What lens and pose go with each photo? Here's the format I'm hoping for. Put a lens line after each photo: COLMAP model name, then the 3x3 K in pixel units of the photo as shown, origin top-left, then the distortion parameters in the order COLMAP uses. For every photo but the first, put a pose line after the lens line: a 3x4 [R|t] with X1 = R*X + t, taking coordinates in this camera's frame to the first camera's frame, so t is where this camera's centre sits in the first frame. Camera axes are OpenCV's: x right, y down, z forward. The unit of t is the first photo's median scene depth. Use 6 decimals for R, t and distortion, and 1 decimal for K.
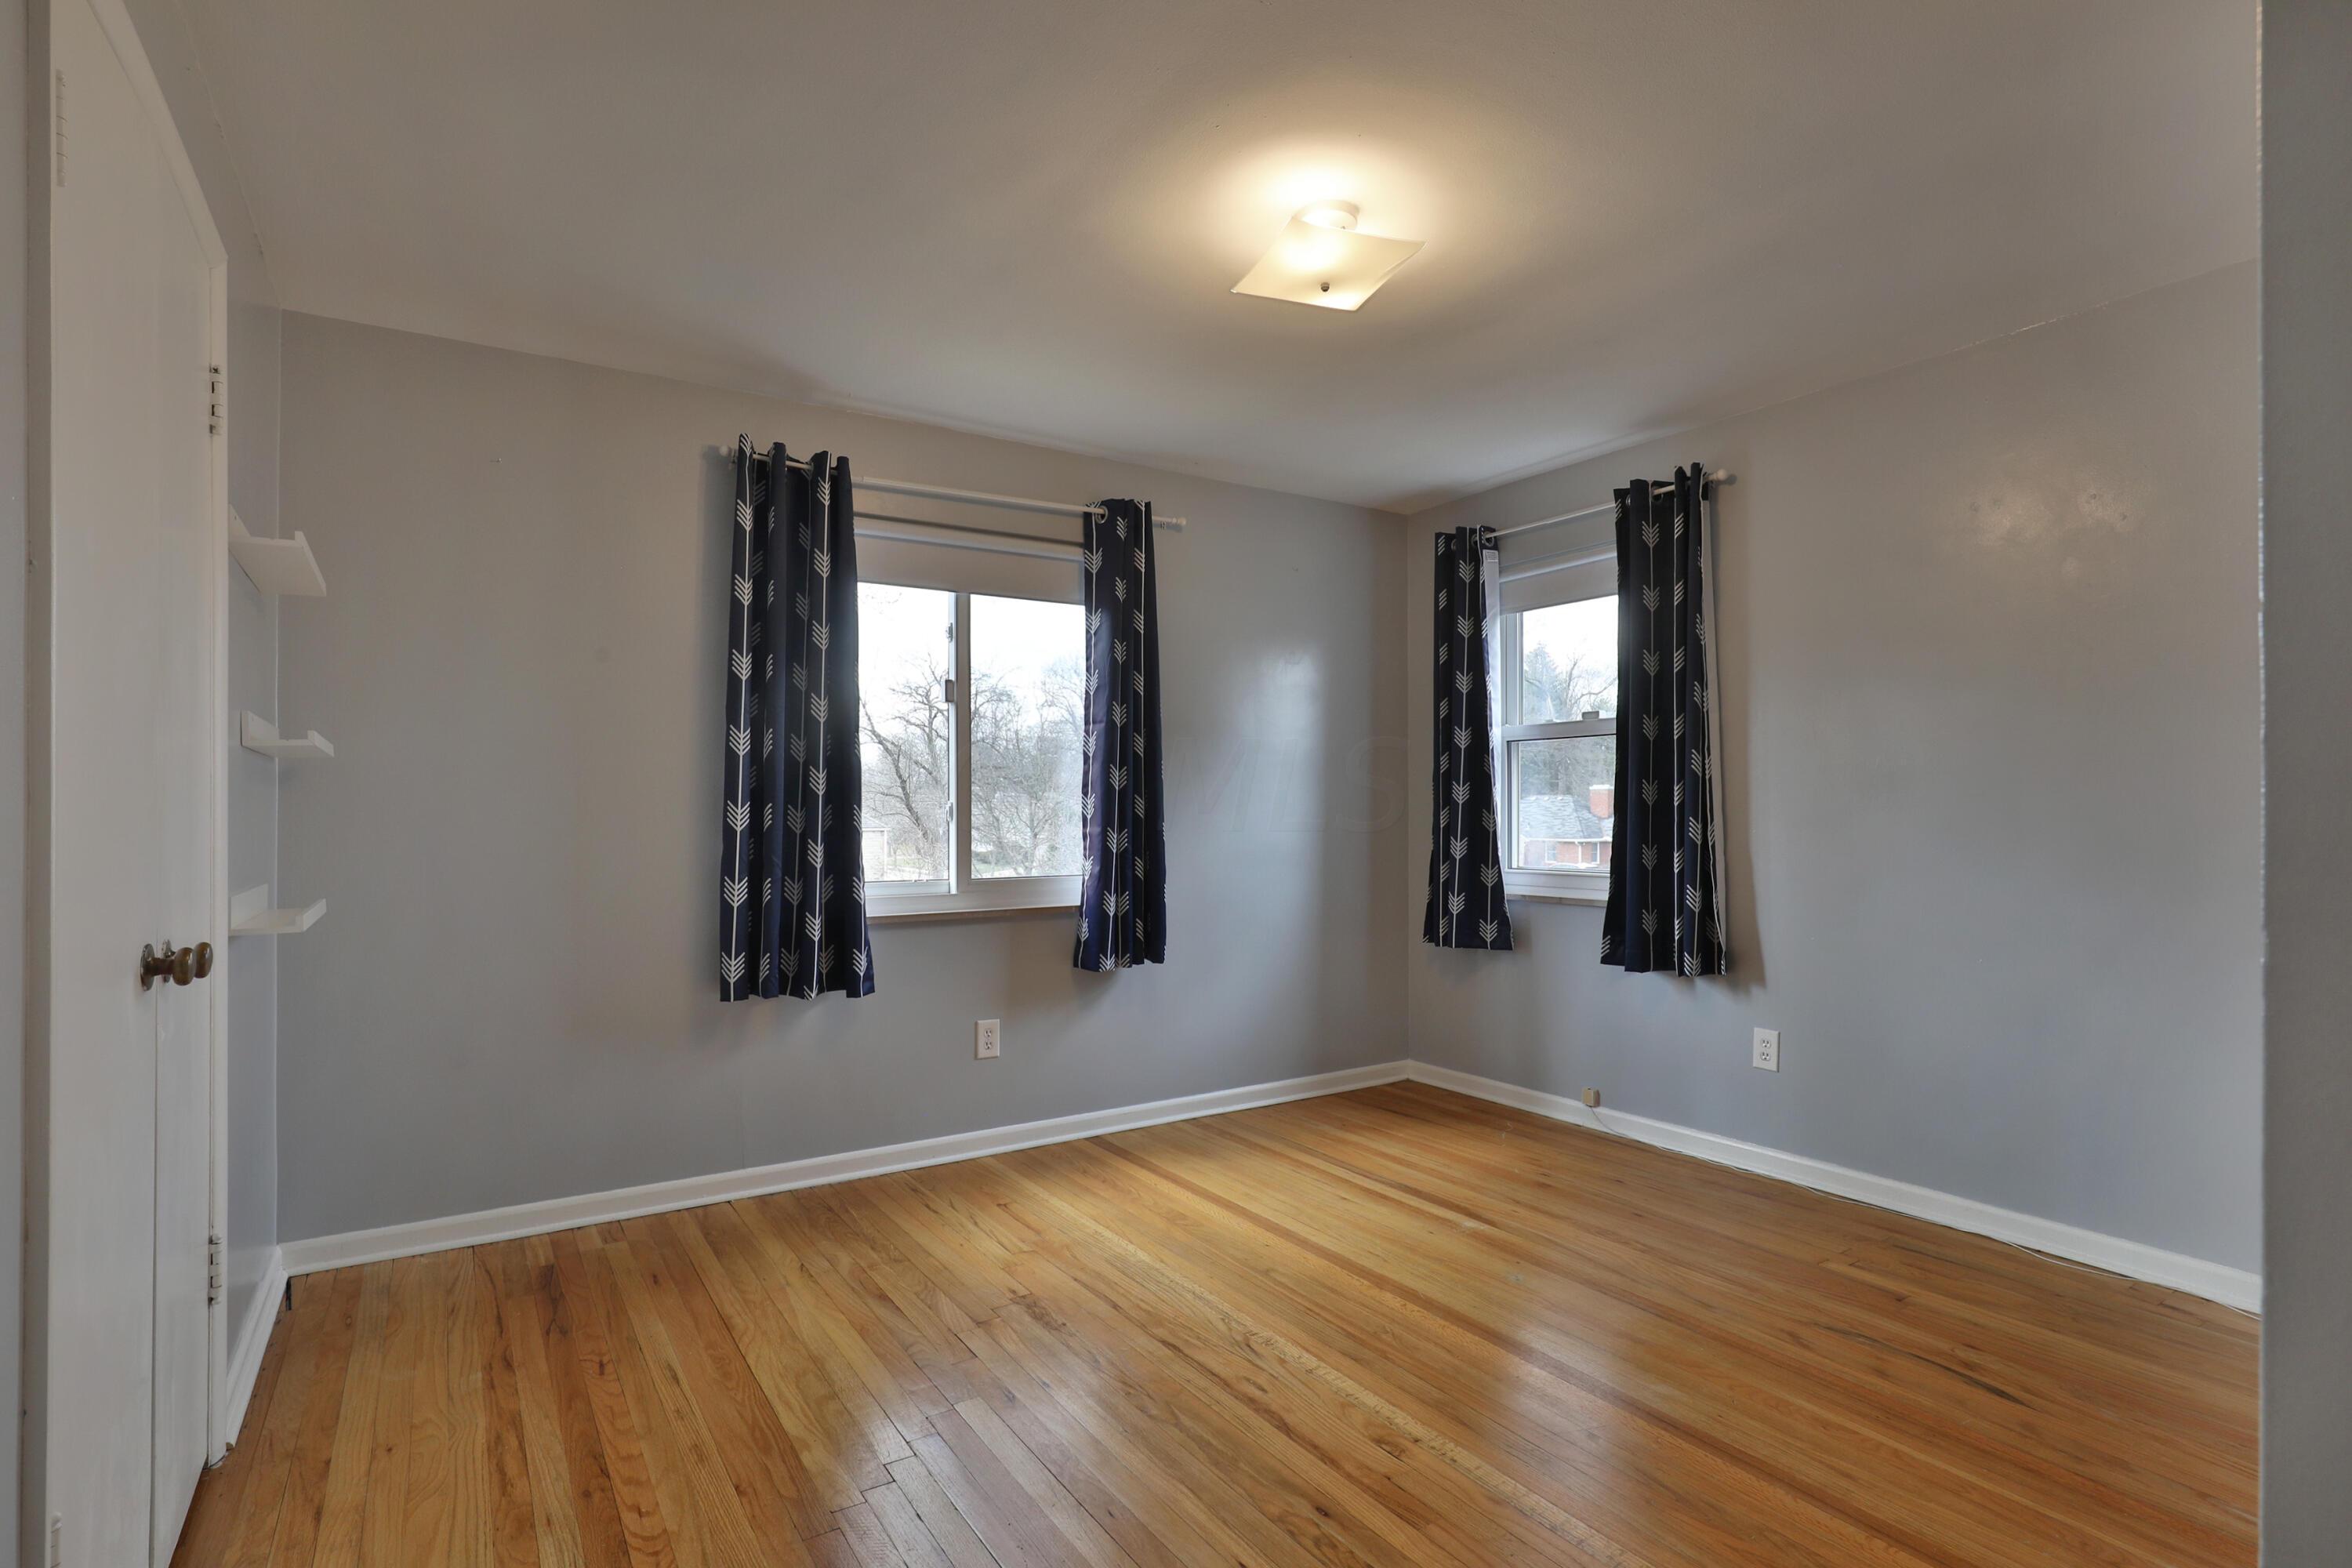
lens RADIAL K [[1187.6, 0, 1166.4], [0, 1187.6, 770.4], [0, 0, 1]] dist [-0.002144, 0.000853]
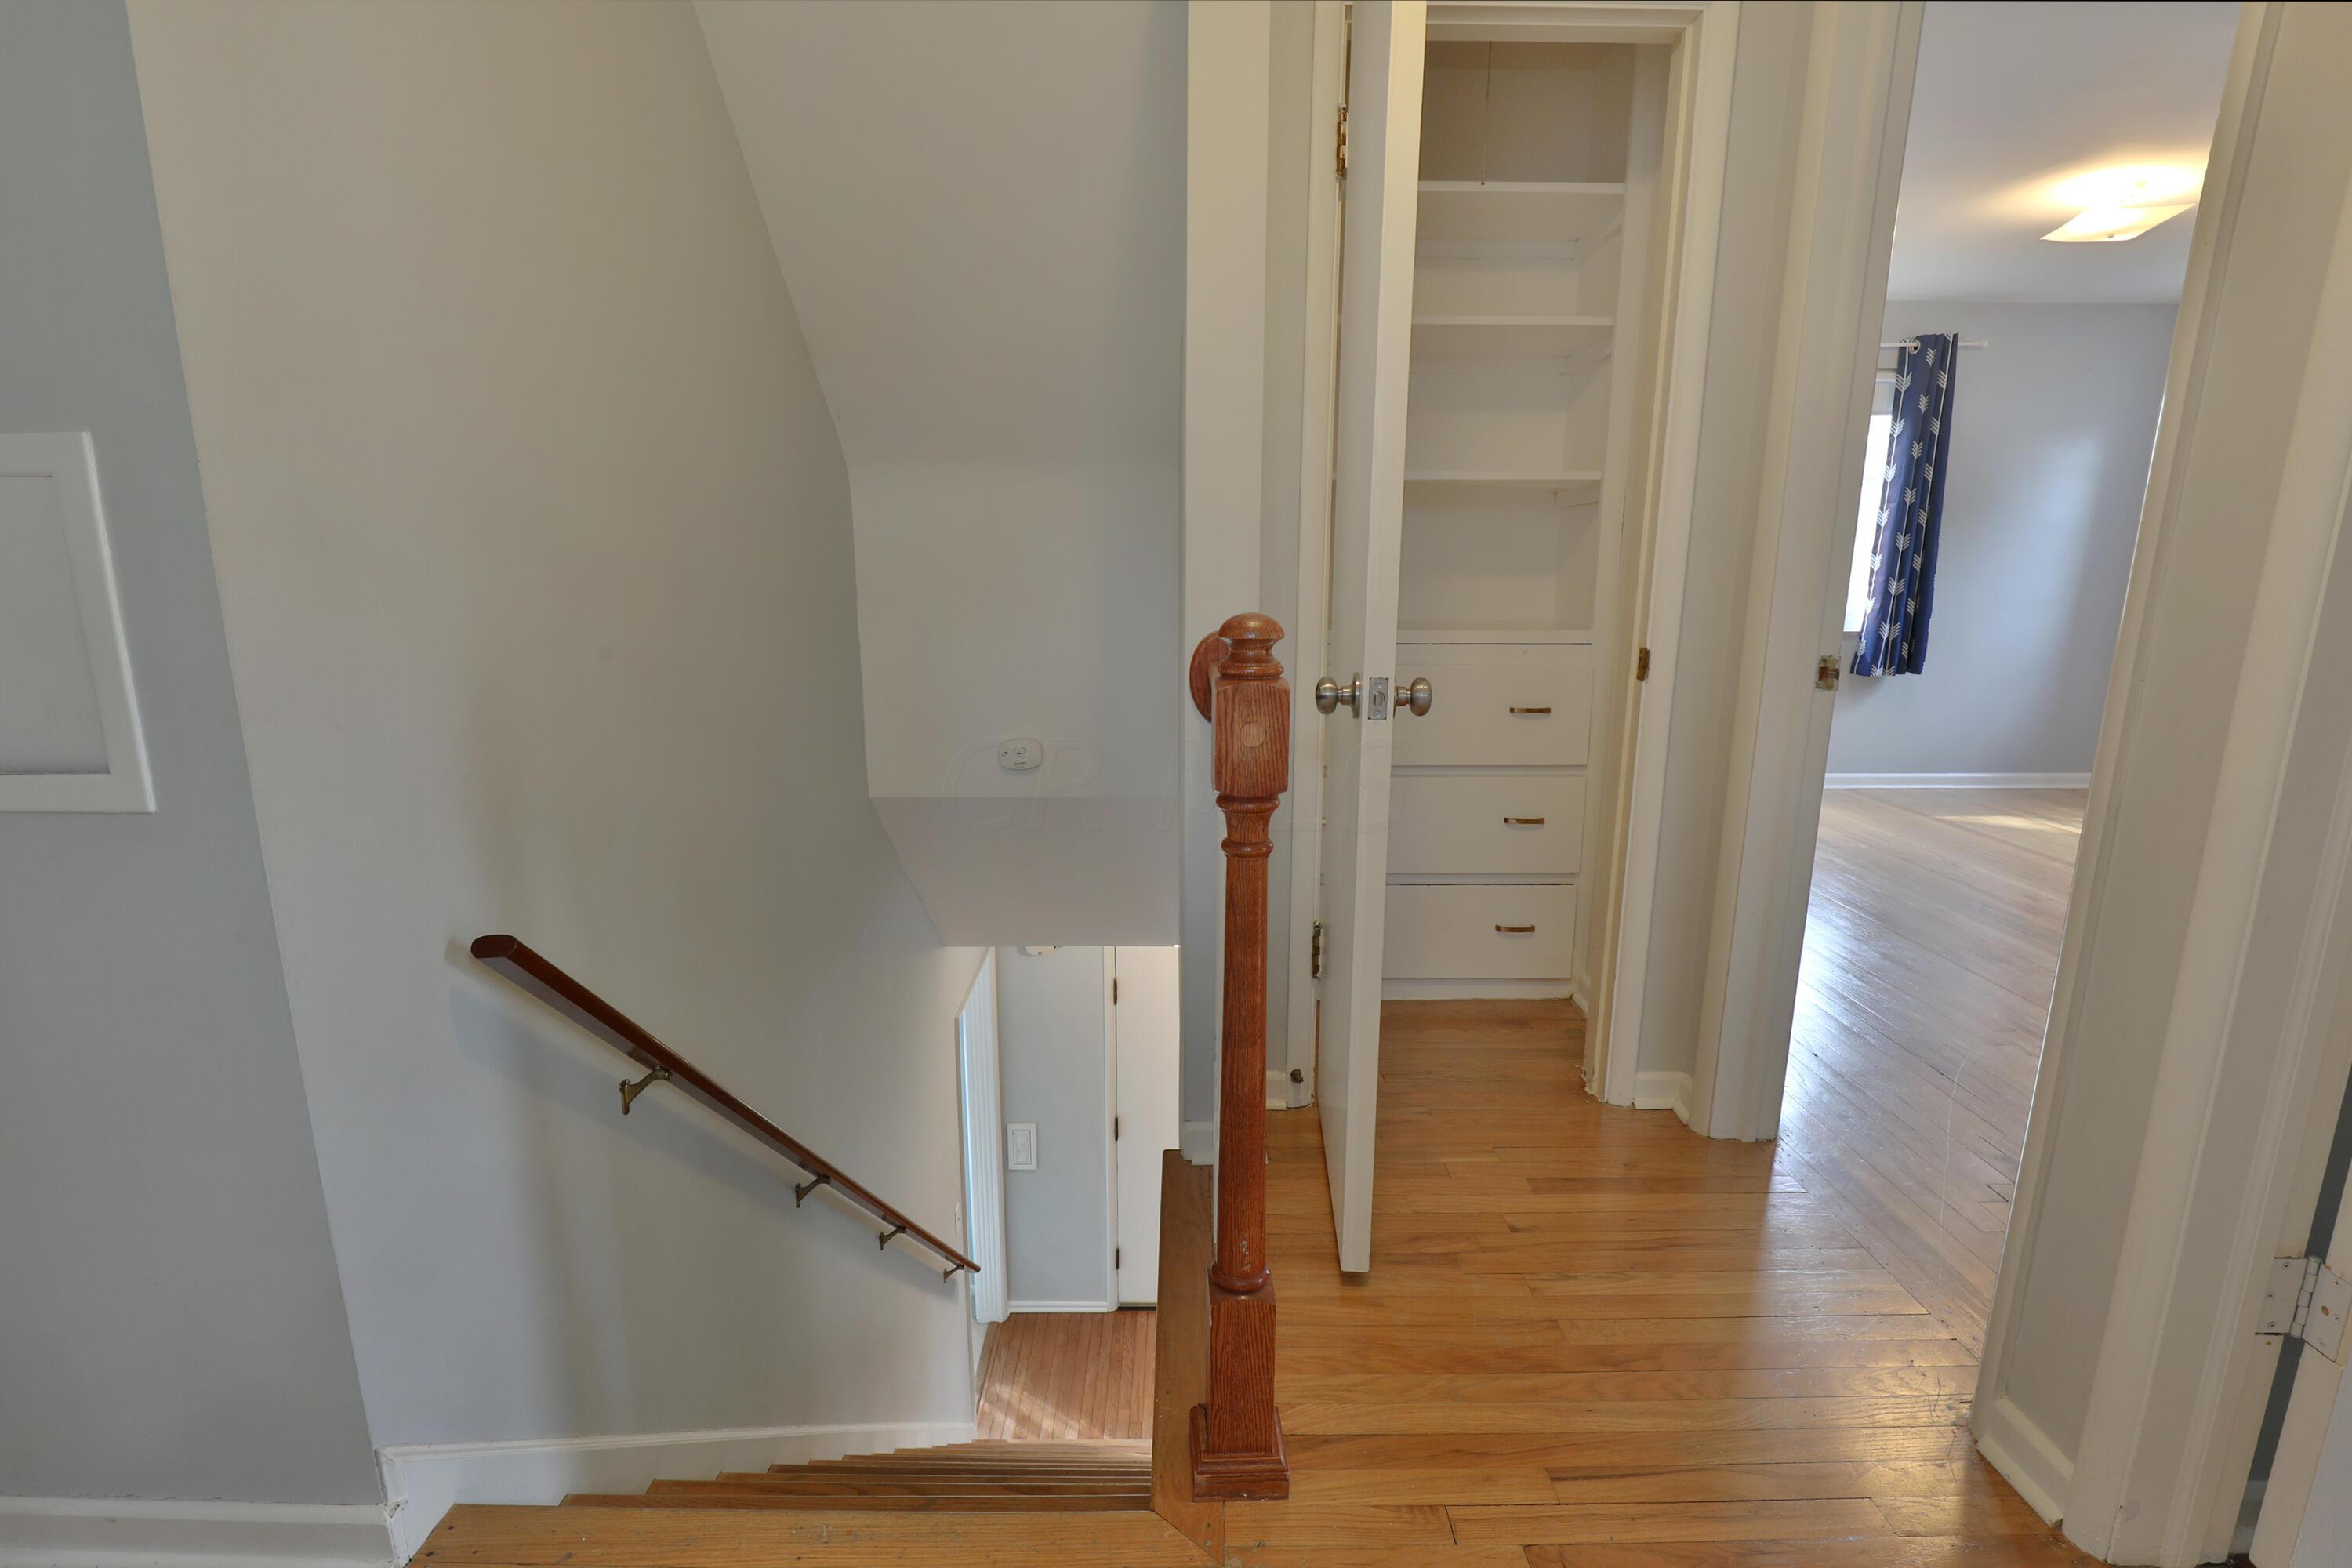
lens RADIAL K [[1187.6, 0, 1214.1], [0, 1187.6, 812.4], [0, 0, 1]] dist [-0.002144, 0.000853]
pose [[0.859798, 0.121222, -0.496036, -0.005191], [0.000227, 0.971322, 0.237767, -0.017496], [0.510634, -0.204544, 0.835114, -0.677878]]
